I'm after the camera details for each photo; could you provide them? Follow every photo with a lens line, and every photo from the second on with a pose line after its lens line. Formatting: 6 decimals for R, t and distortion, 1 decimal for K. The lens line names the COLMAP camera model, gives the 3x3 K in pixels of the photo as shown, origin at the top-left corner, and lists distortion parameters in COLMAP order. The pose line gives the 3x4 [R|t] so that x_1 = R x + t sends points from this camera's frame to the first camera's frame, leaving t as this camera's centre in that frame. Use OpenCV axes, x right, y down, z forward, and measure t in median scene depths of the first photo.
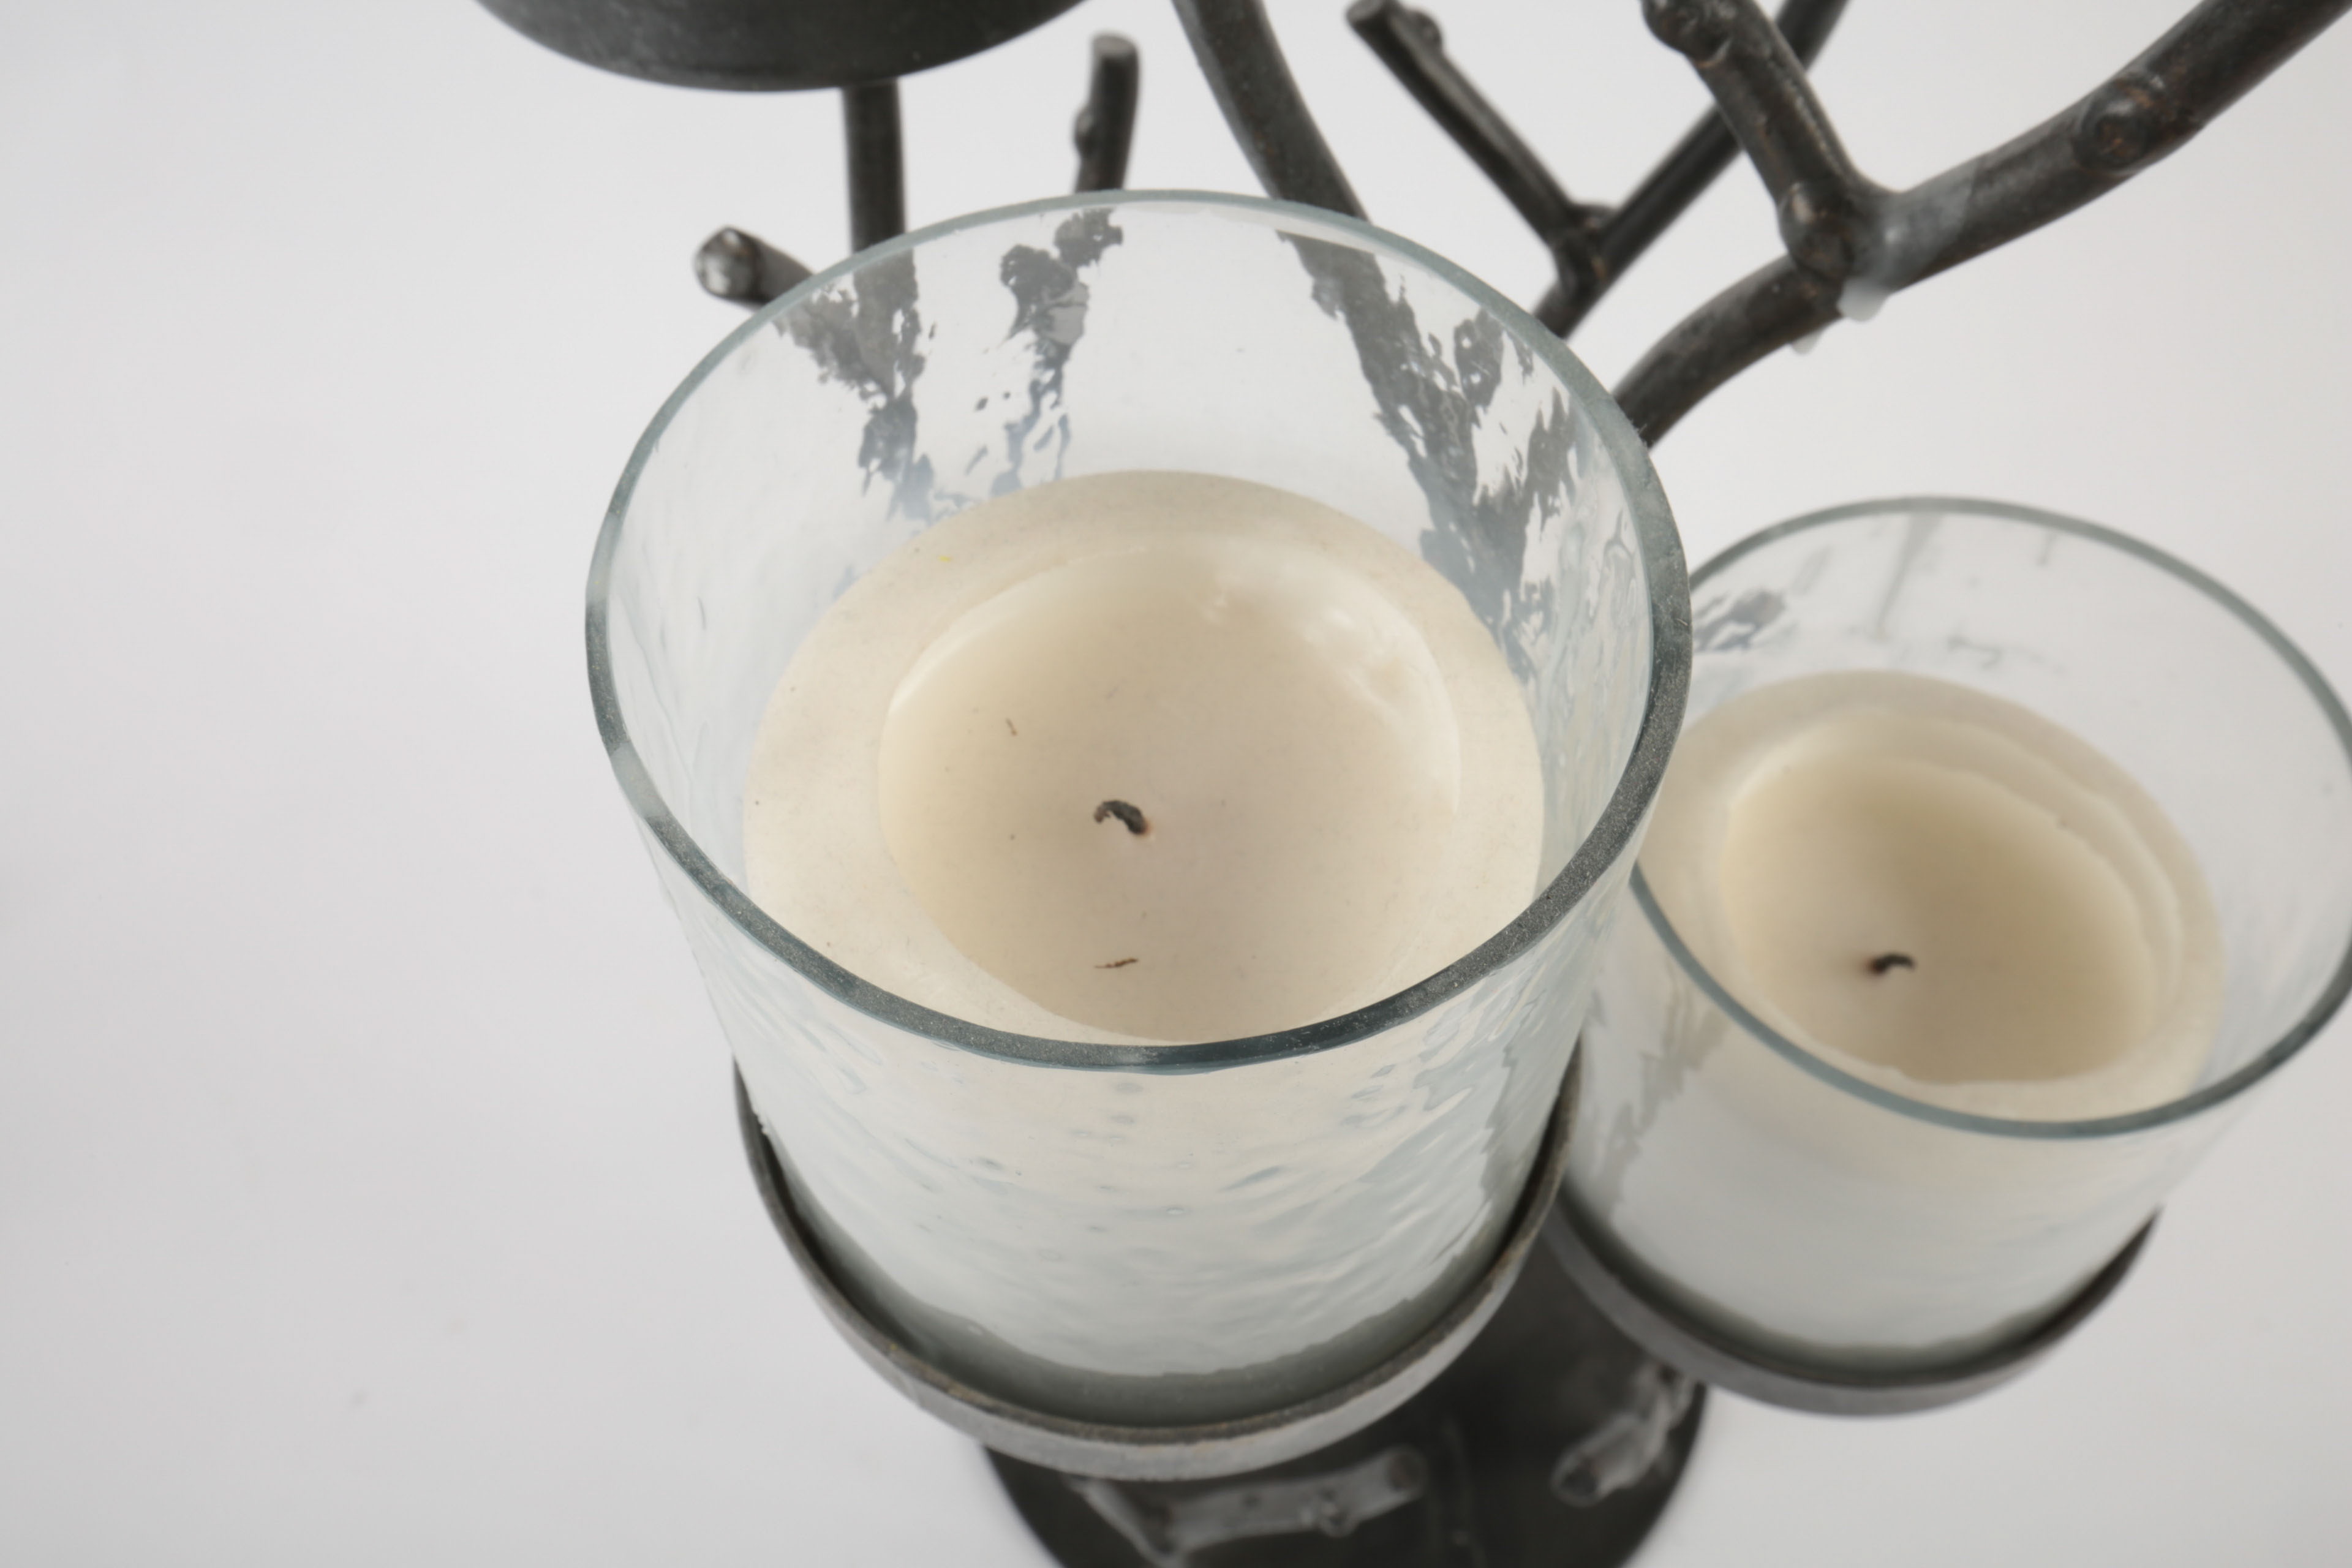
lens RADIAL K [[2173.4, 0, 1178.4], [0, 2173.4, 823.9], [0, 0, 1]] dist [0.029384, 0.000000]
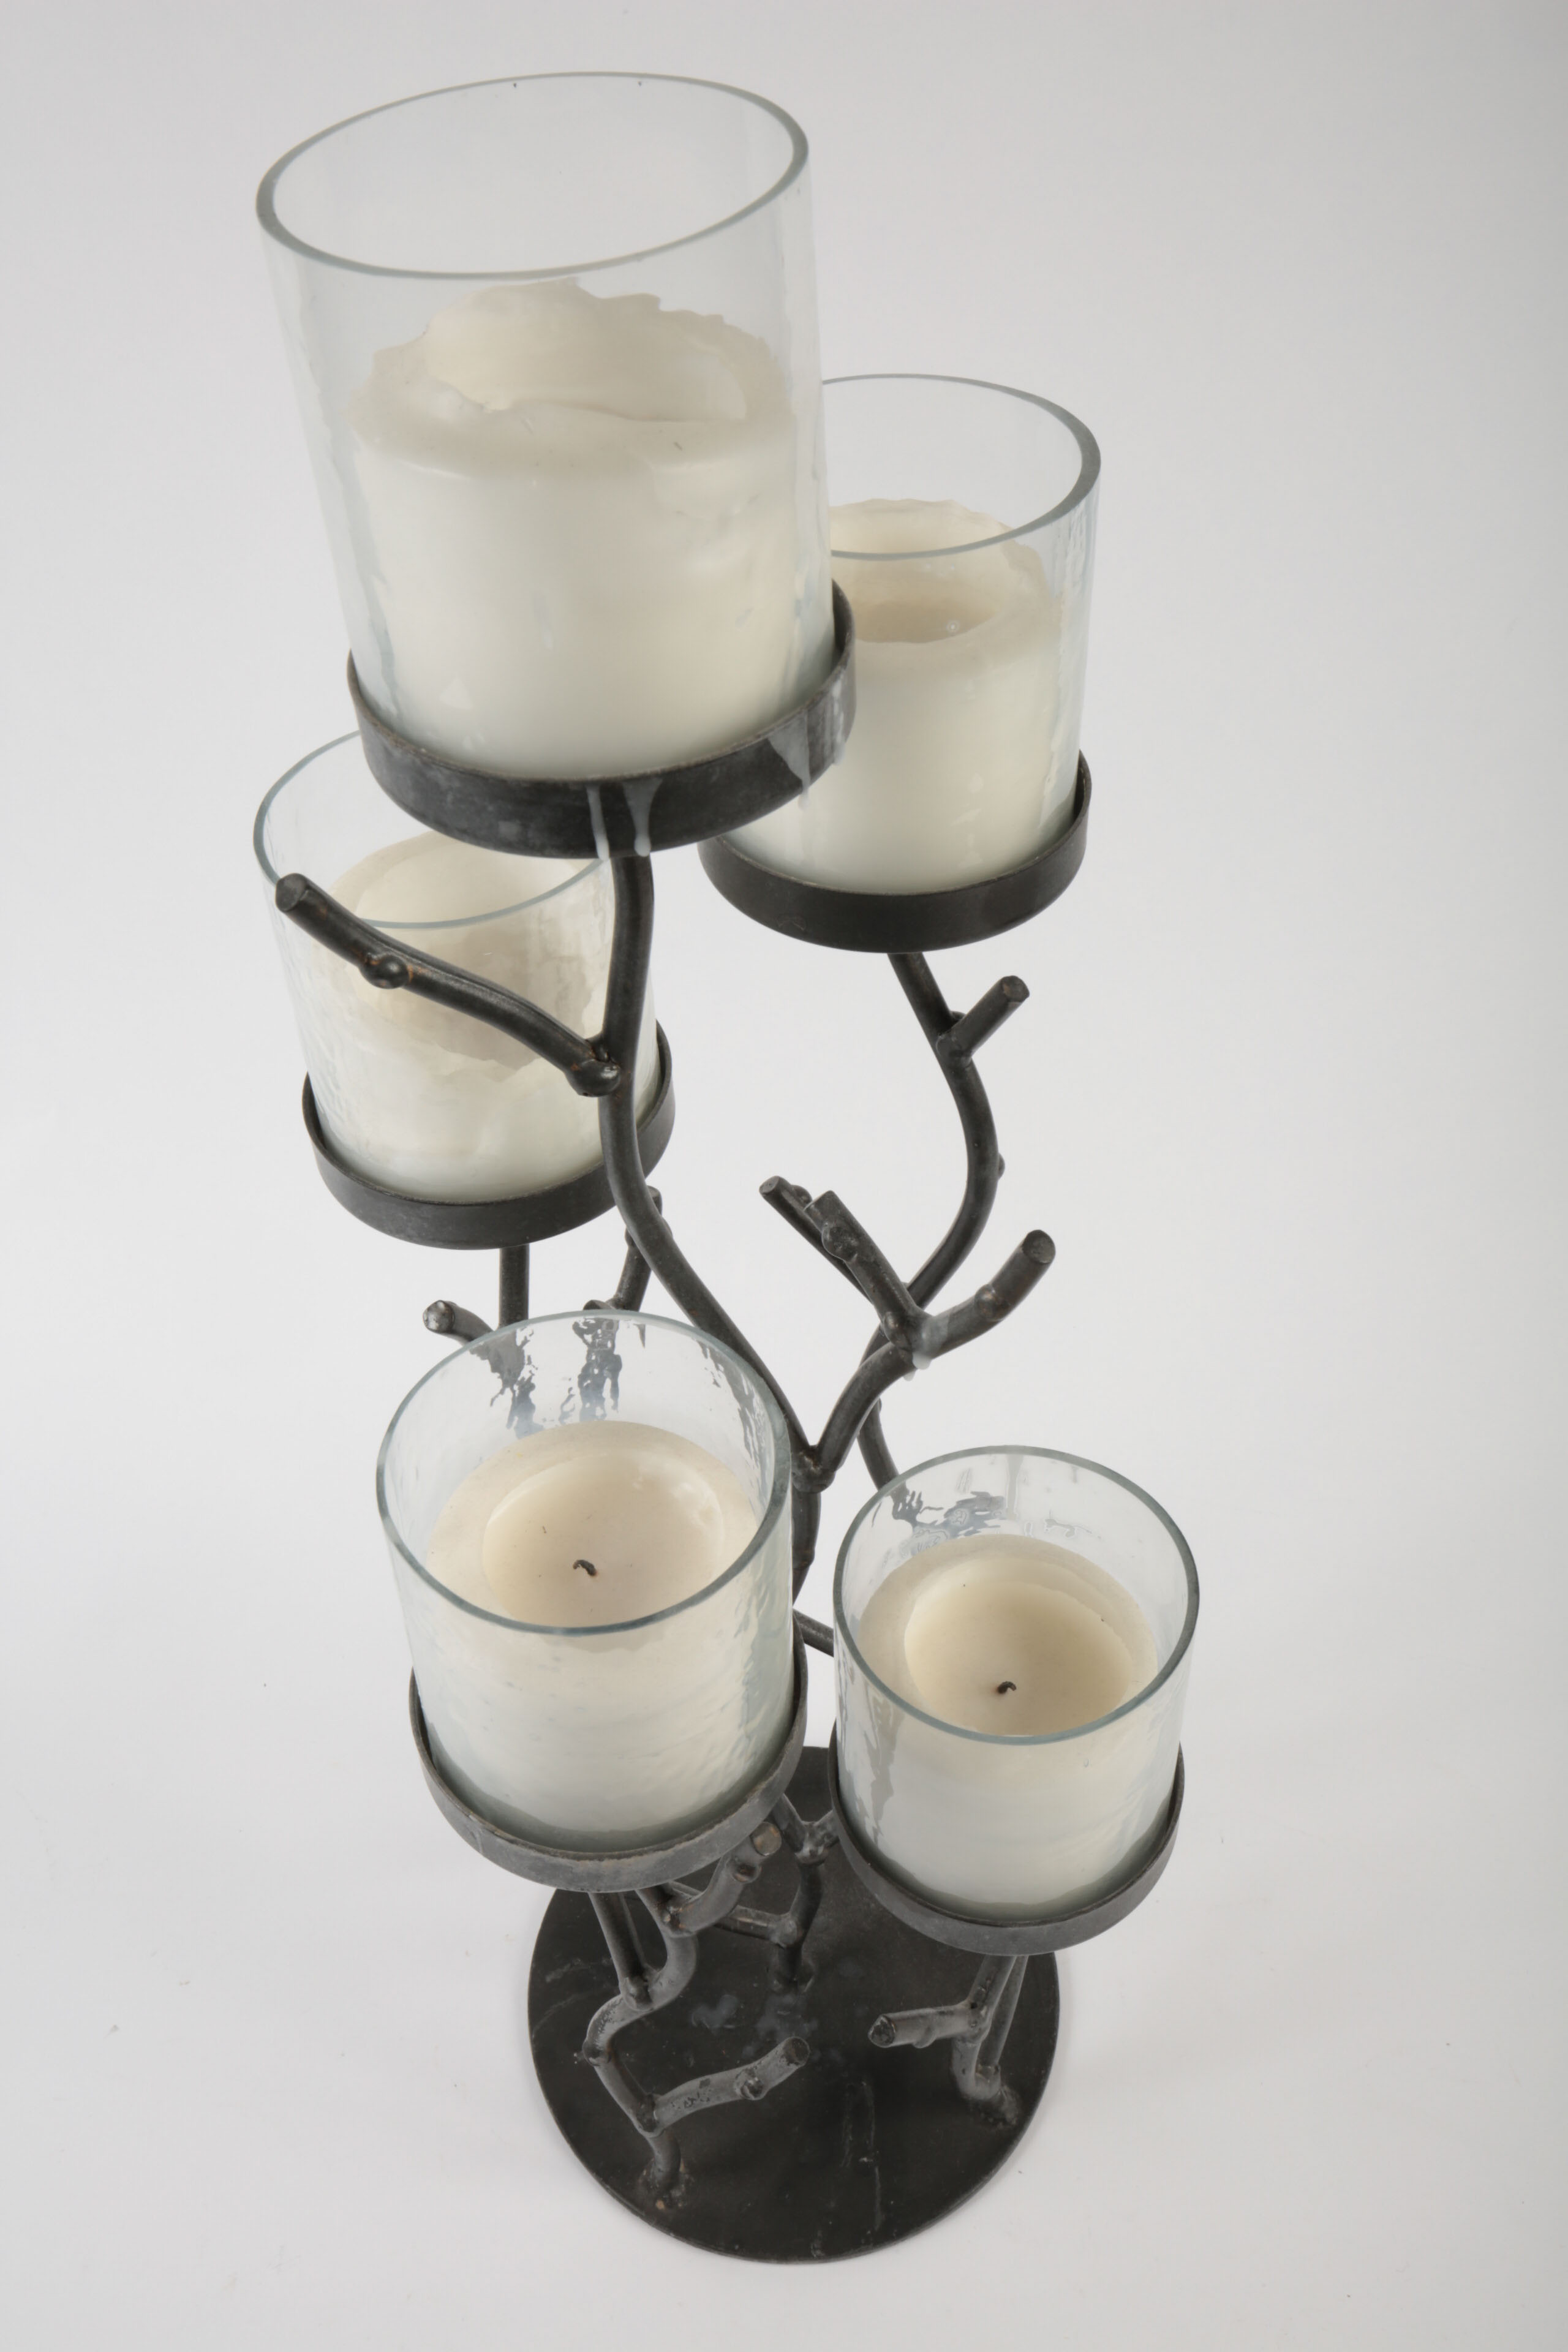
lens RADIAL K [[2173.4, 0, 772.6], [0, 2173.4, 1175.5], [0, 0, 1]] dist [0.029384, 0.000000]
pose [[0.998508, 0.035286, -0.041682, 0.237766], [-0.044760, 0.966059, -0.254413, 0.161887], [0.031290, 0.255899, 0.966197, -1.261517]]
